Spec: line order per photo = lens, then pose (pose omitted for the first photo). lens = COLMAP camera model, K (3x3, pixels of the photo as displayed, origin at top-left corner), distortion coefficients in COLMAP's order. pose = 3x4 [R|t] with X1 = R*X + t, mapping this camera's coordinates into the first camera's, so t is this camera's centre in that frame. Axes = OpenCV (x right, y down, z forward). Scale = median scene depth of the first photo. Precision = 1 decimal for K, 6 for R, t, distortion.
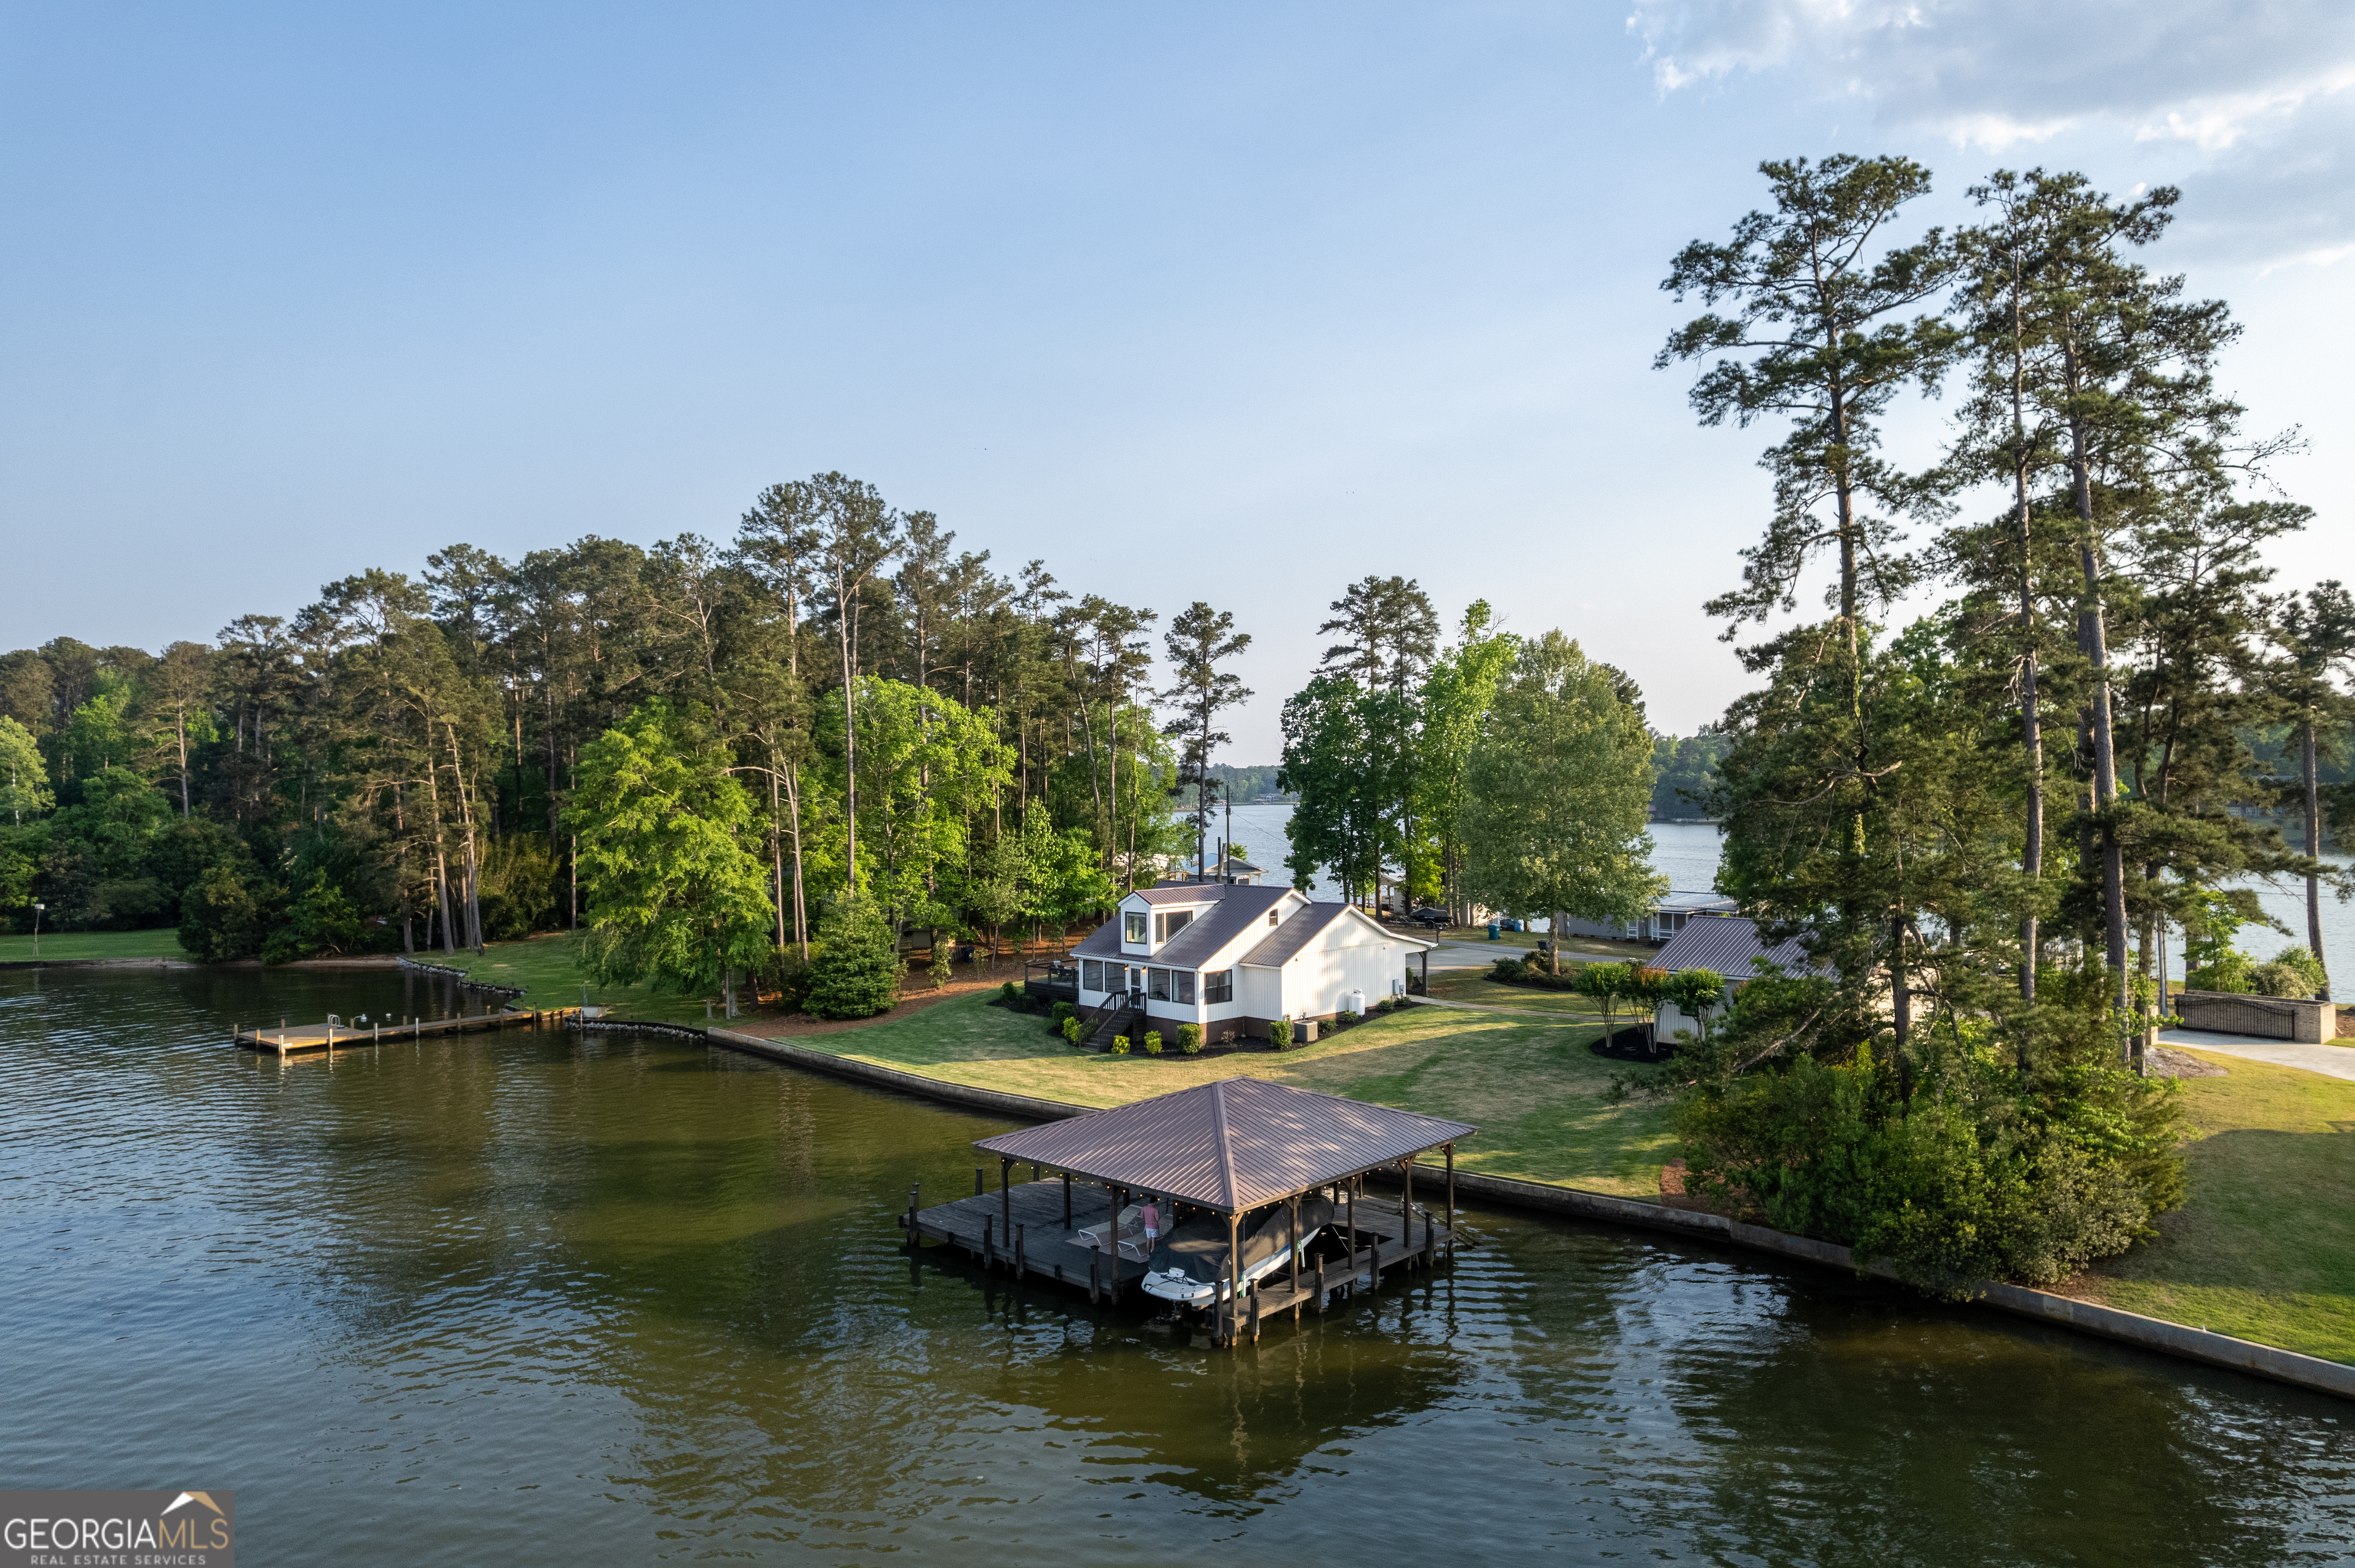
lens RADIAL K [[1518.0, 0, 1168.2], [0, 1518.0, 788.9], [0, 0, 1]] dist [-0.073035, 0.062643]
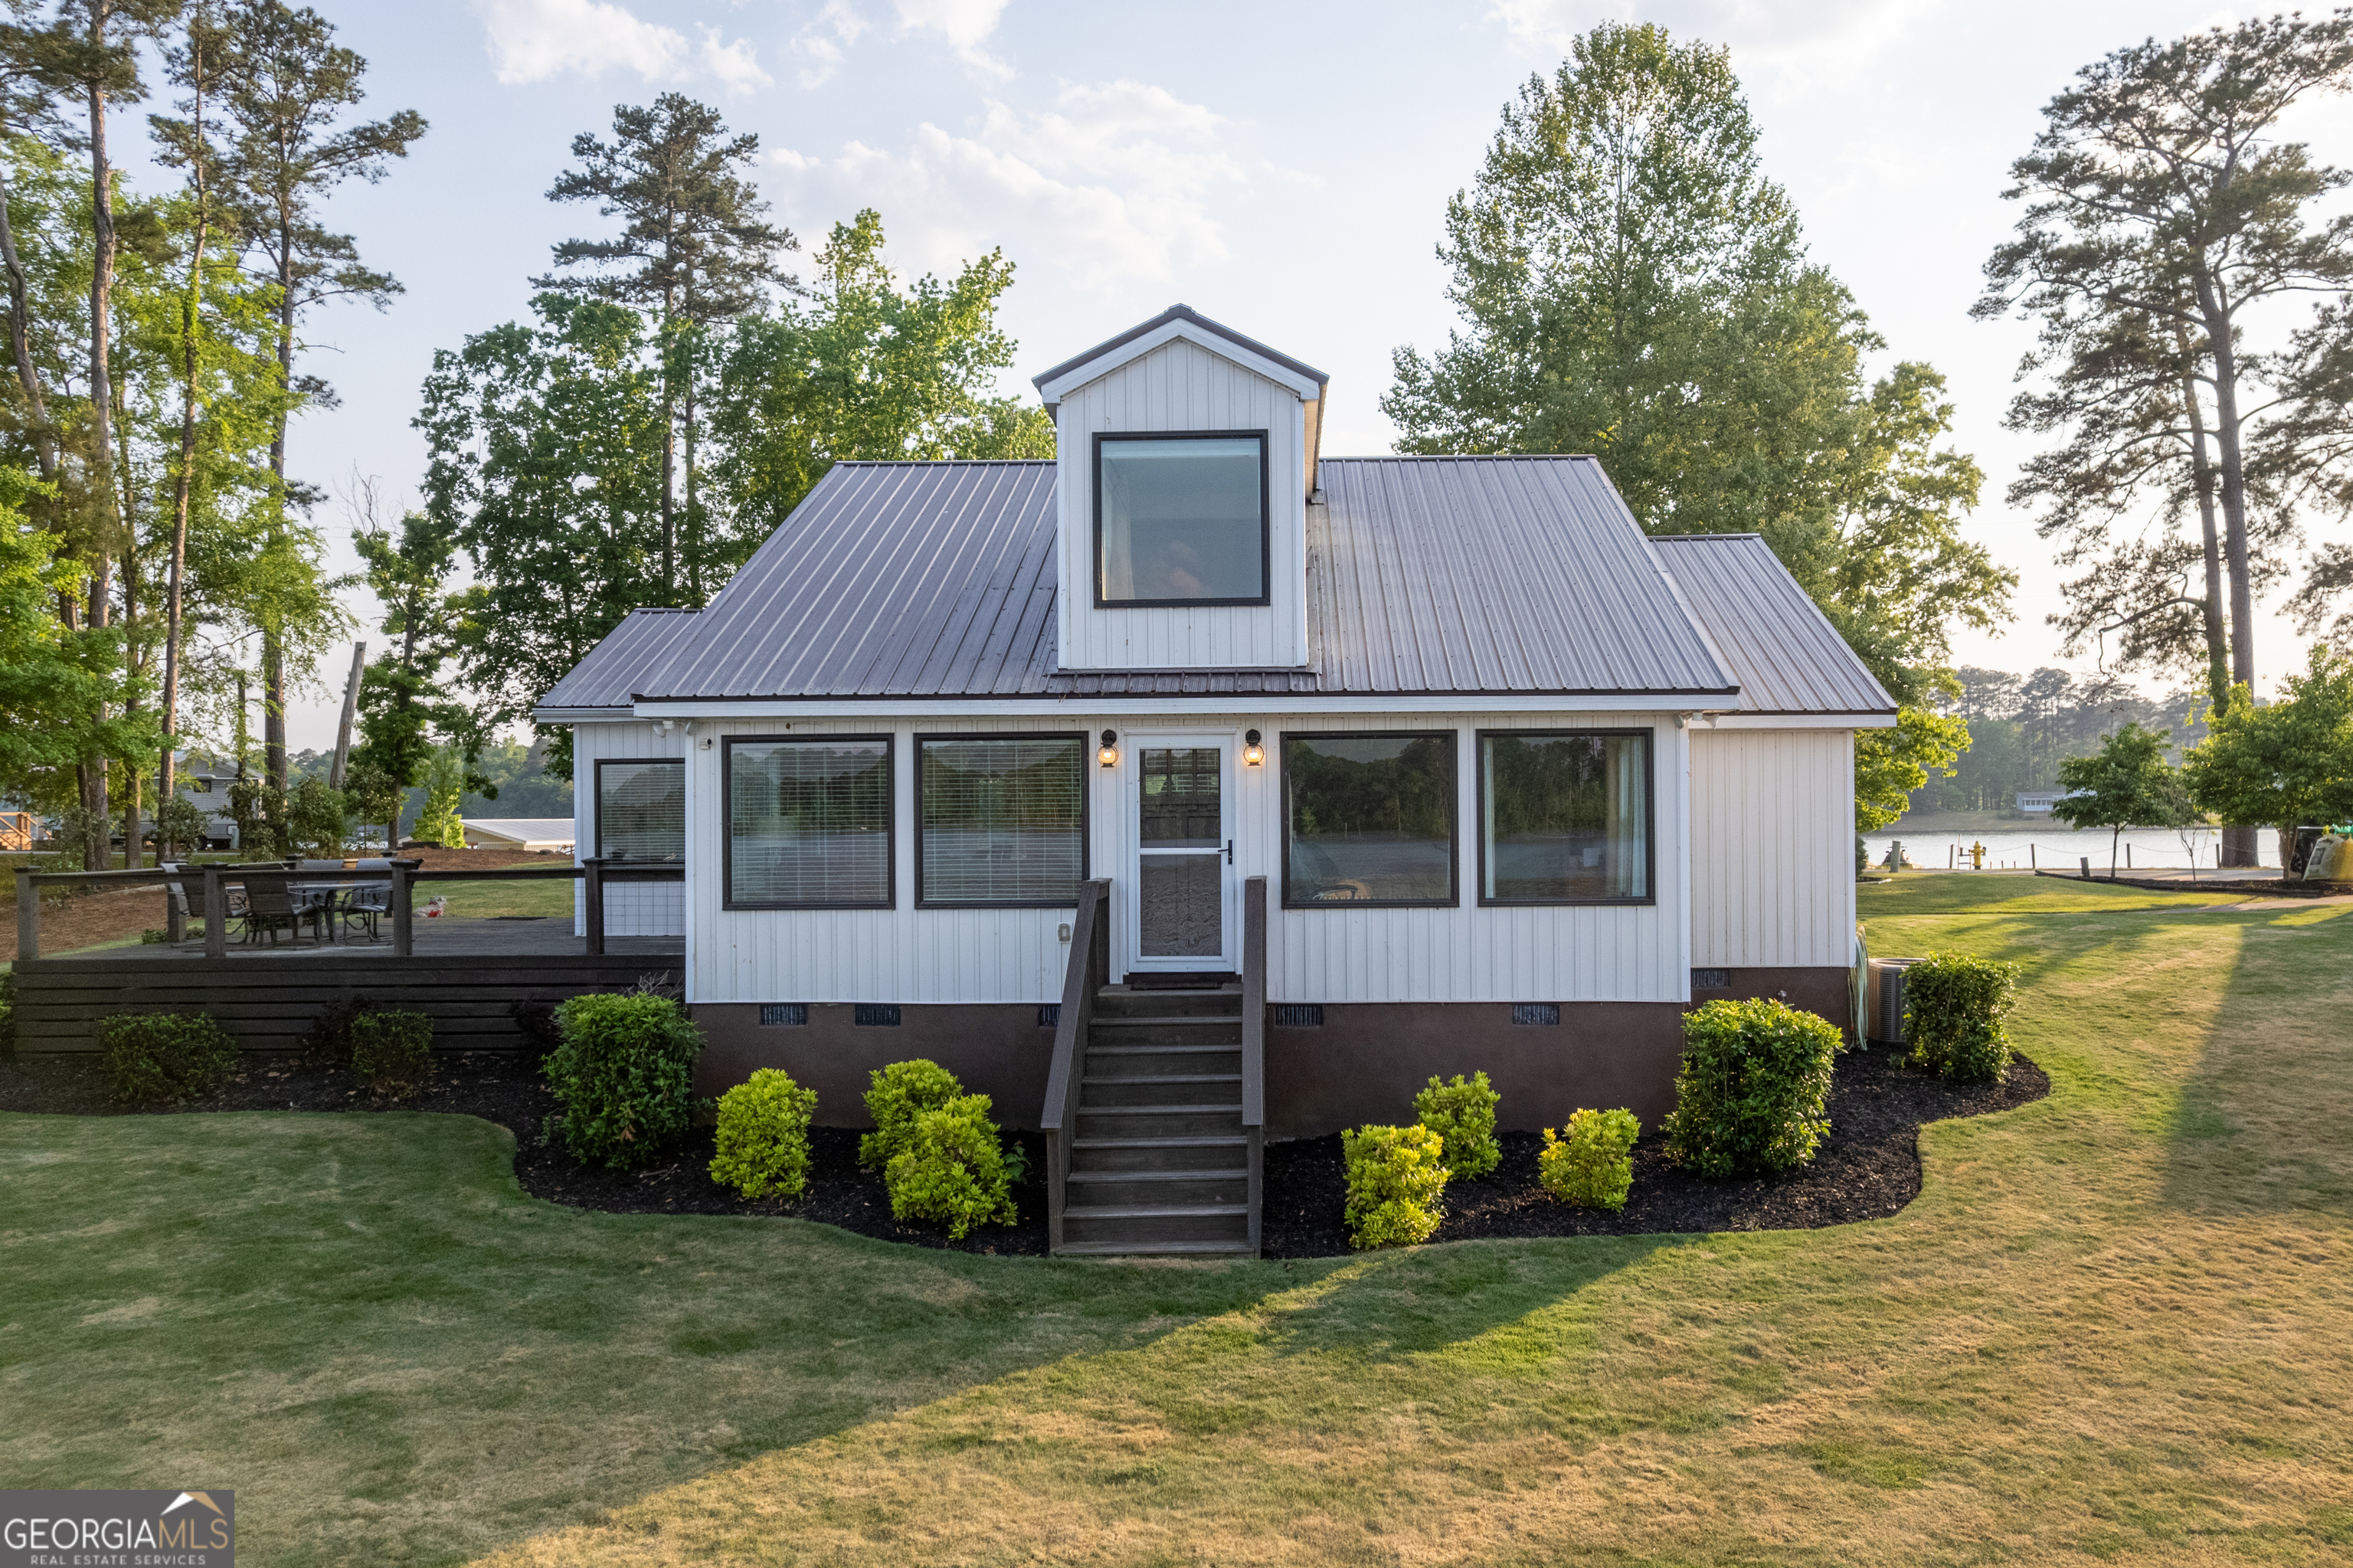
lens RADIAL K [[1679.2, 0, 1265.7], [0, 1679.2, 816.1], [0, 0, 1]] dist [-0.050650, 0.030344]
pose [[0.698807, 0.001816, 0.715308, -0.135734], [0.004174, 0.999969, -0.006616, 0.111910], [-0.715298, 0.007609, 0.698778, 0.749296]]
